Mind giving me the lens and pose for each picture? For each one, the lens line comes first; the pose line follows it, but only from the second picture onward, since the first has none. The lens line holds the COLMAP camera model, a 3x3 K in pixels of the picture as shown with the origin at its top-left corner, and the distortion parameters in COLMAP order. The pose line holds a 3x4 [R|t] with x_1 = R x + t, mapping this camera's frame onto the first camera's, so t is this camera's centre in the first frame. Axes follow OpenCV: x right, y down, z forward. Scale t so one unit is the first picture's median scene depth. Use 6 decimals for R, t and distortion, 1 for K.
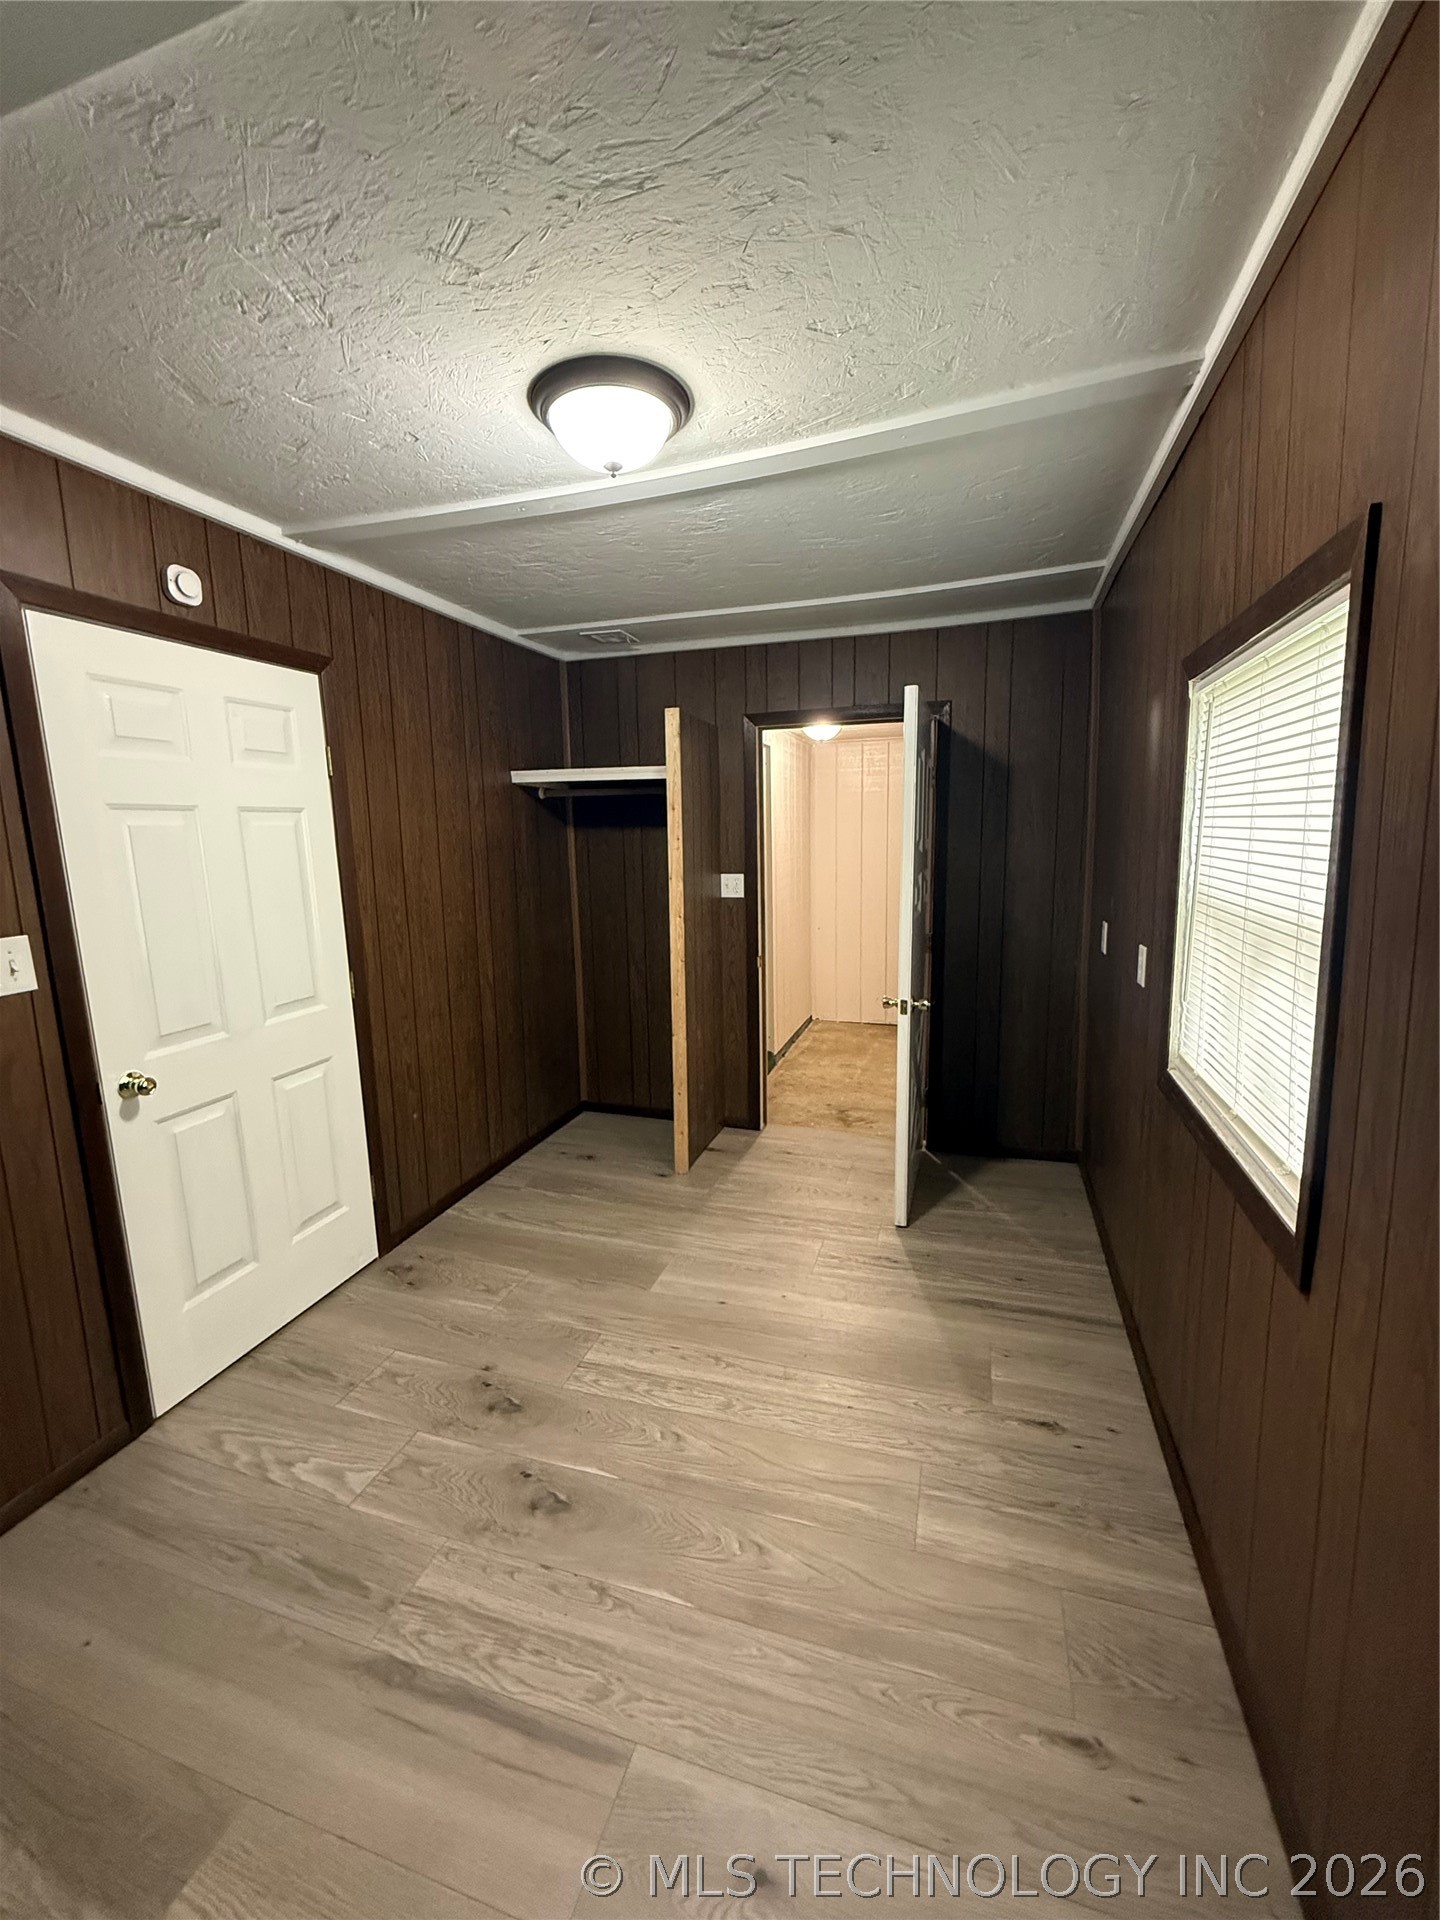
lens RADIAL K [[763.4, 0, 737.0], [0, 763.4, 951.0], [0, 0, 1]] dist [-0.000732, 0.000436]
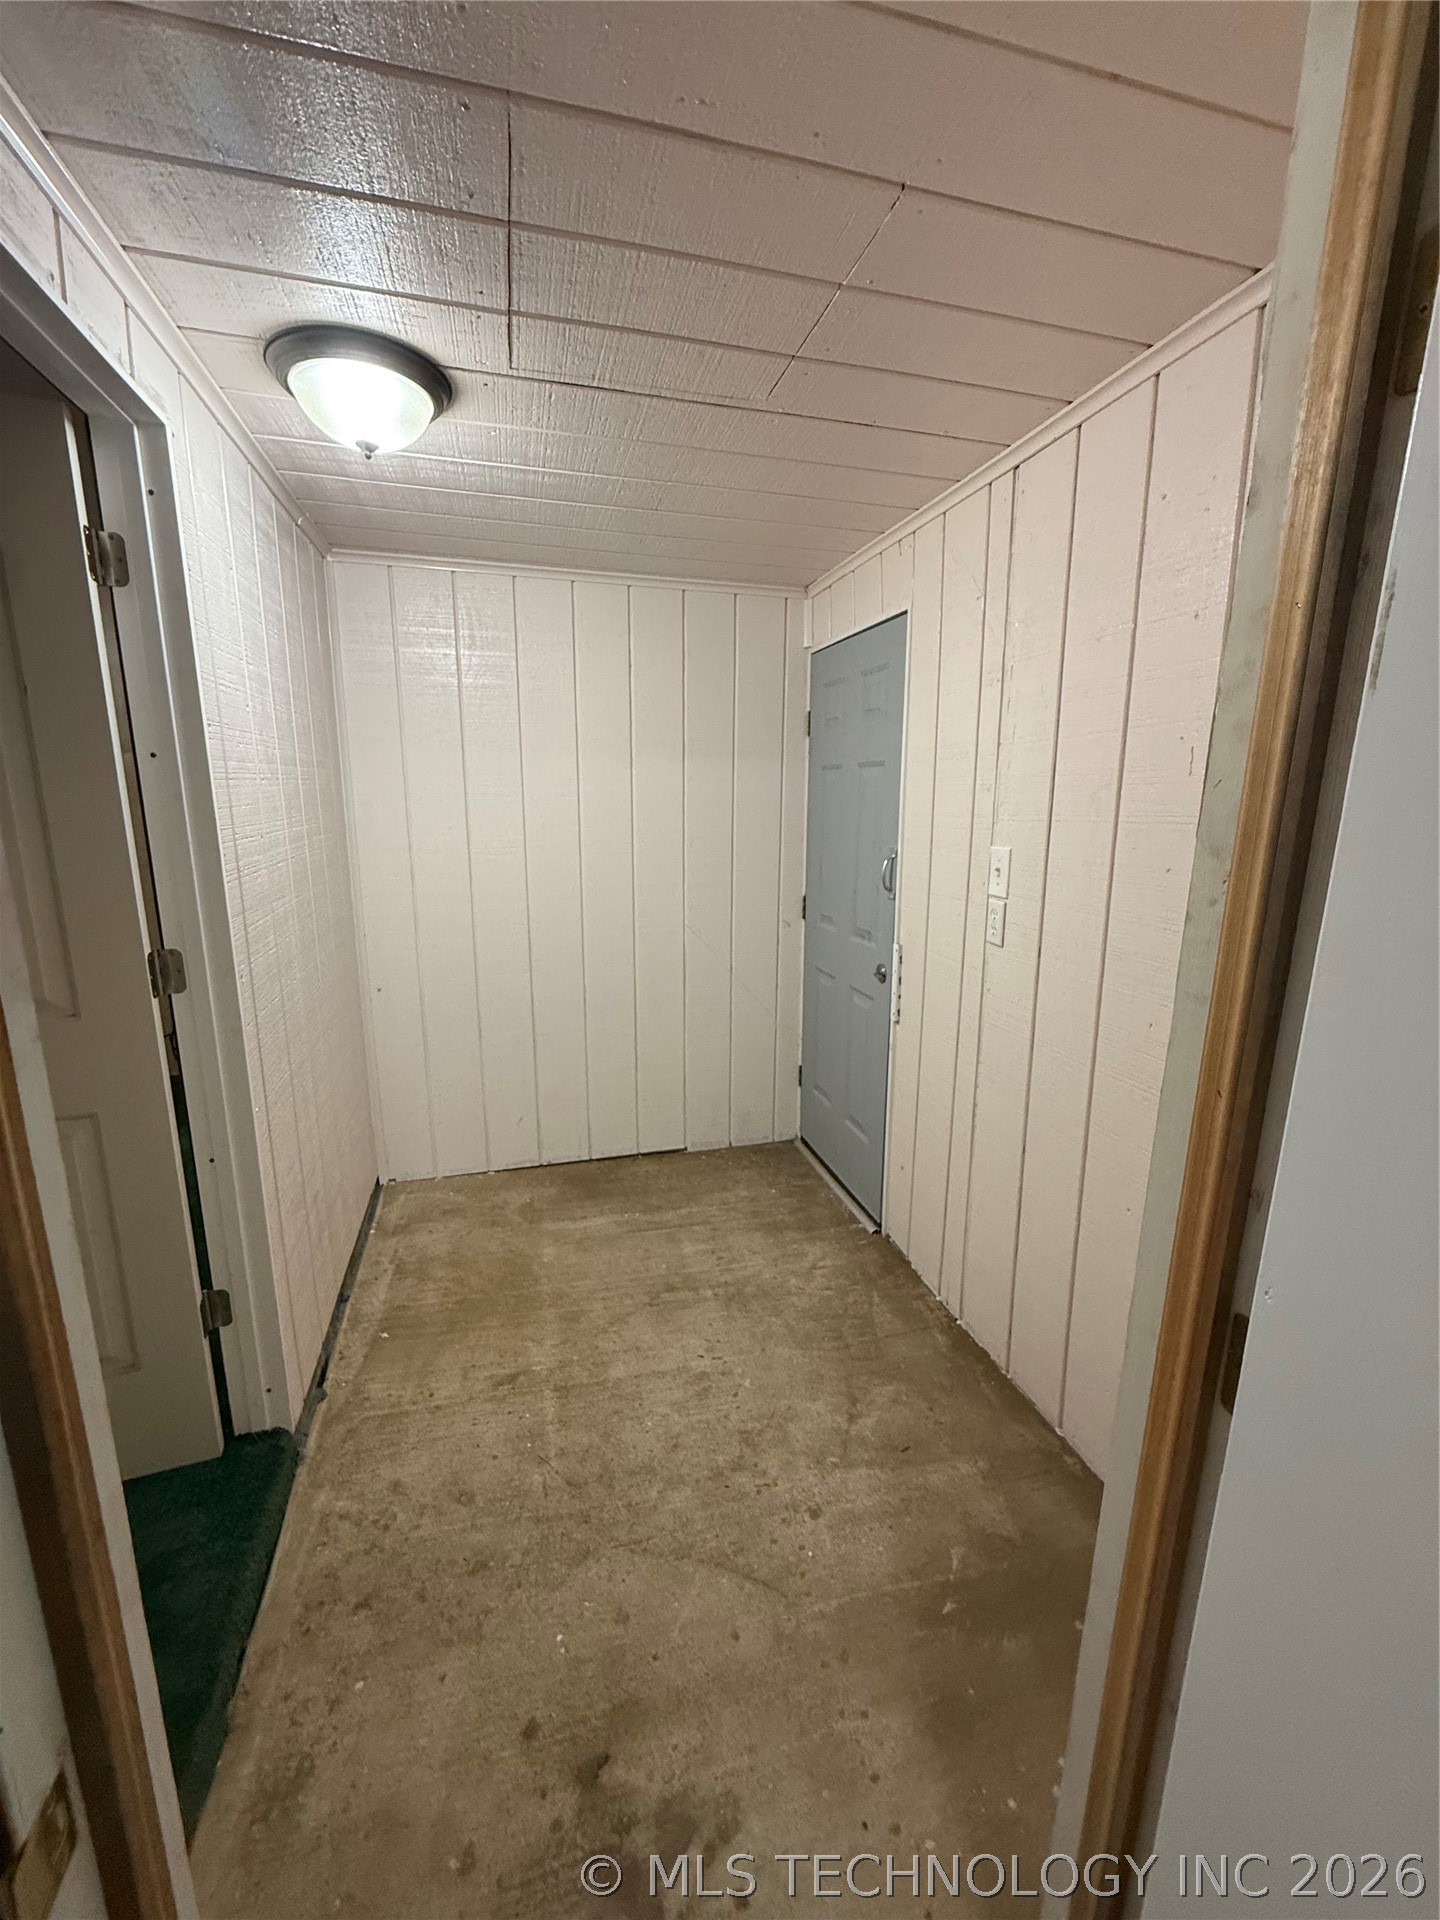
lens RADIAL K [[763.4, 0, 711.3], [0, 763.4, 954.8], [0, 0, 1]] dist [-0.000732, 0.000436]
pose [[0.846123, -0.084065, 0.526316, 0.048540], [0.054984, 0.995982, 0.070688, -0.091146], [-0.530143, -0.030872, 0.847346, 0.670534]]
